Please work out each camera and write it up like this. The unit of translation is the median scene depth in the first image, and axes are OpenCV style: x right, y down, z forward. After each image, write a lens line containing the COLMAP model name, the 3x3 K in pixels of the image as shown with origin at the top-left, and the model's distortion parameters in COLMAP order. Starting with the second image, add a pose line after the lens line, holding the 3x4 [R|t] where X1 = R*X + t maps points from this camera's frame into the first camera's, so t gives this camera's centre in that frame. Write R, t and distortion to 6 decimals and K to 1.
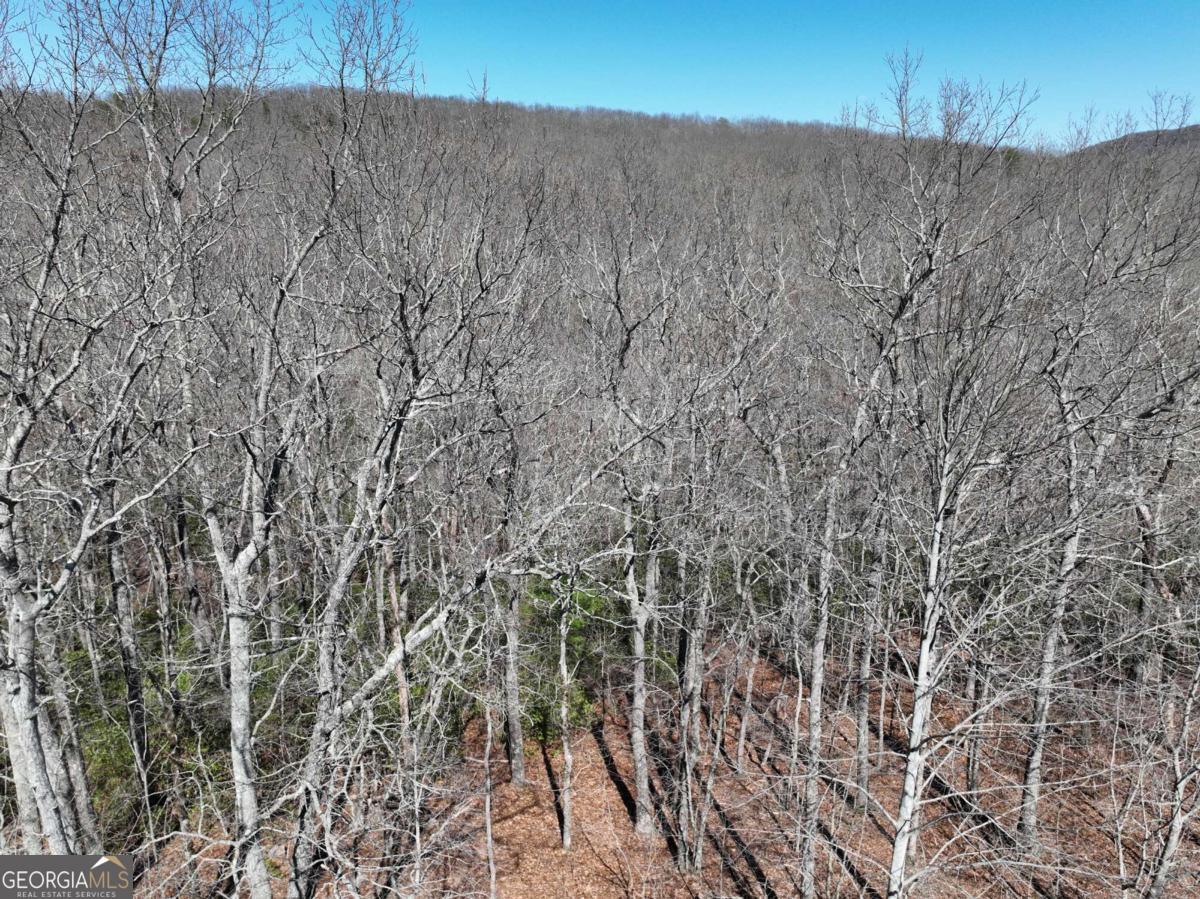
lens RADIAL K [[844.8, 0, 602.7], [0, 844.8, 447.0], [0, 0, 1]] dist [-0.000745, 0.016719]
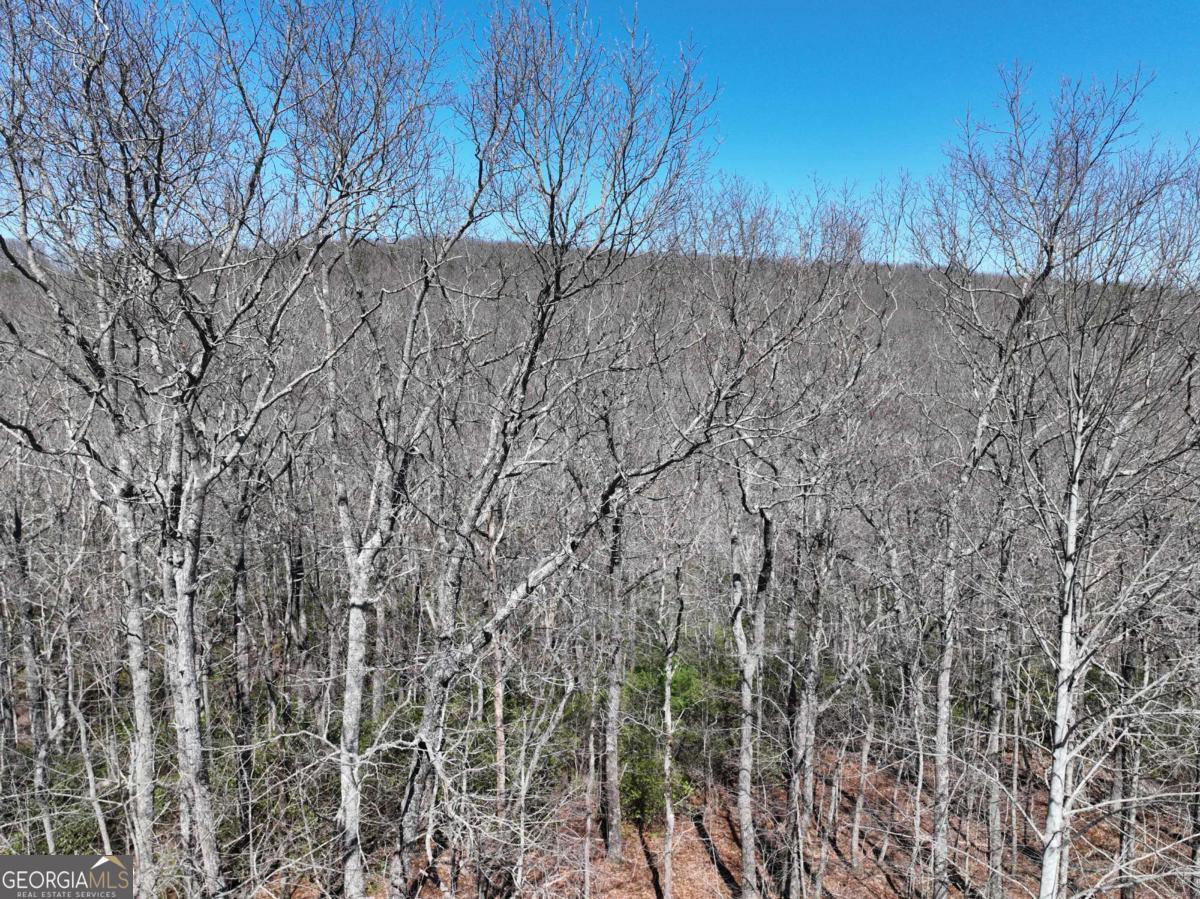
lens RADIAL K [[844.8, 0, 602.7], [0, 844.8, 447.0], [0, 0, 1]] dist [-0.000745, 0.016719]
pose [[0.993405, 0.015580, -0.113596, -0.016172], [-0.033709, 0.986627, -0.159471, 0.122217], [0.109592, 0.162248, 0.980645, -0.007333]]
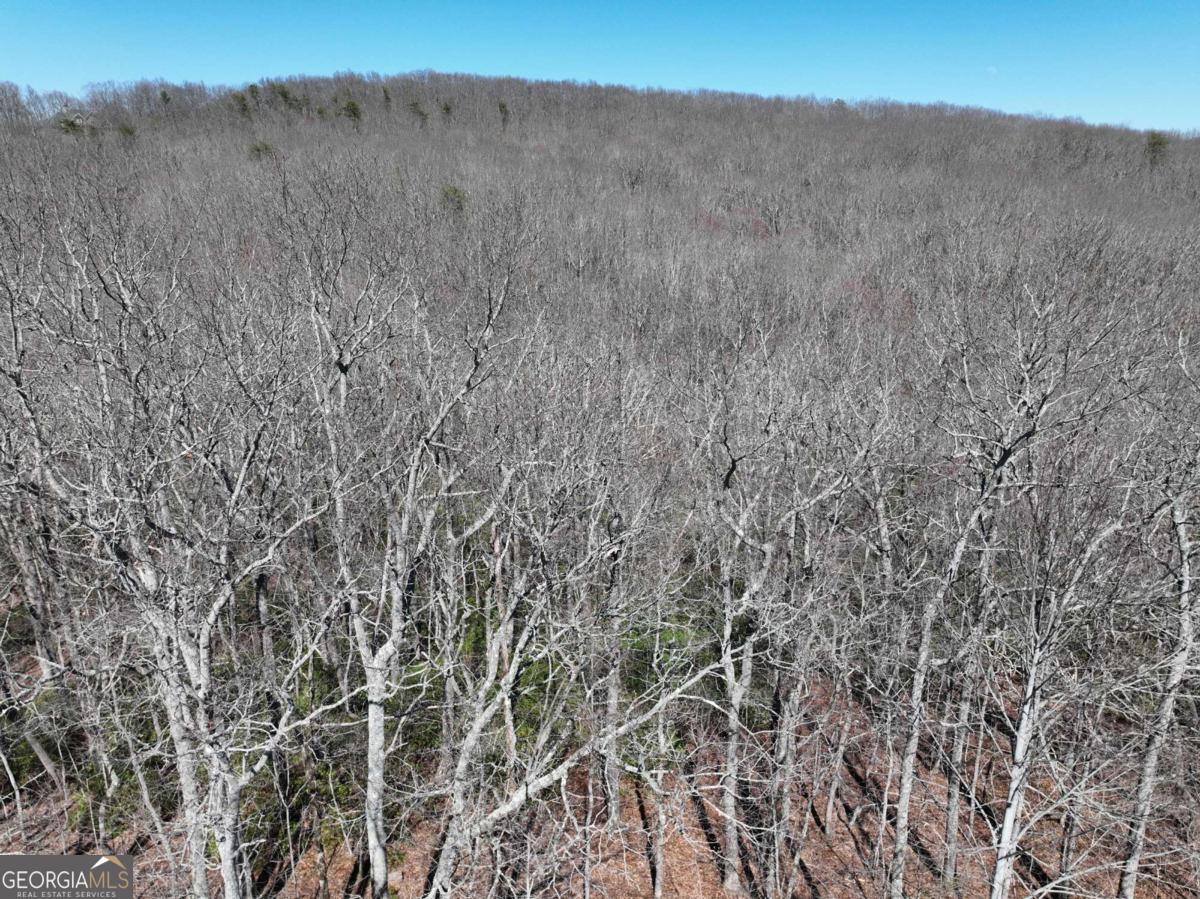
lens RADIAL K [[844.8, 0, 602.7], [0, 844.8, 447.0], [0, 0, 1]] dist [-0.000745, 0.016719]
pose [[0.992567, 0.037065, -0.115921, -0.009932], [-0.034108, 0.999043, 0.027389, -0.136282], [0.116826, -0.023232, 0.992881, -0.057916]]
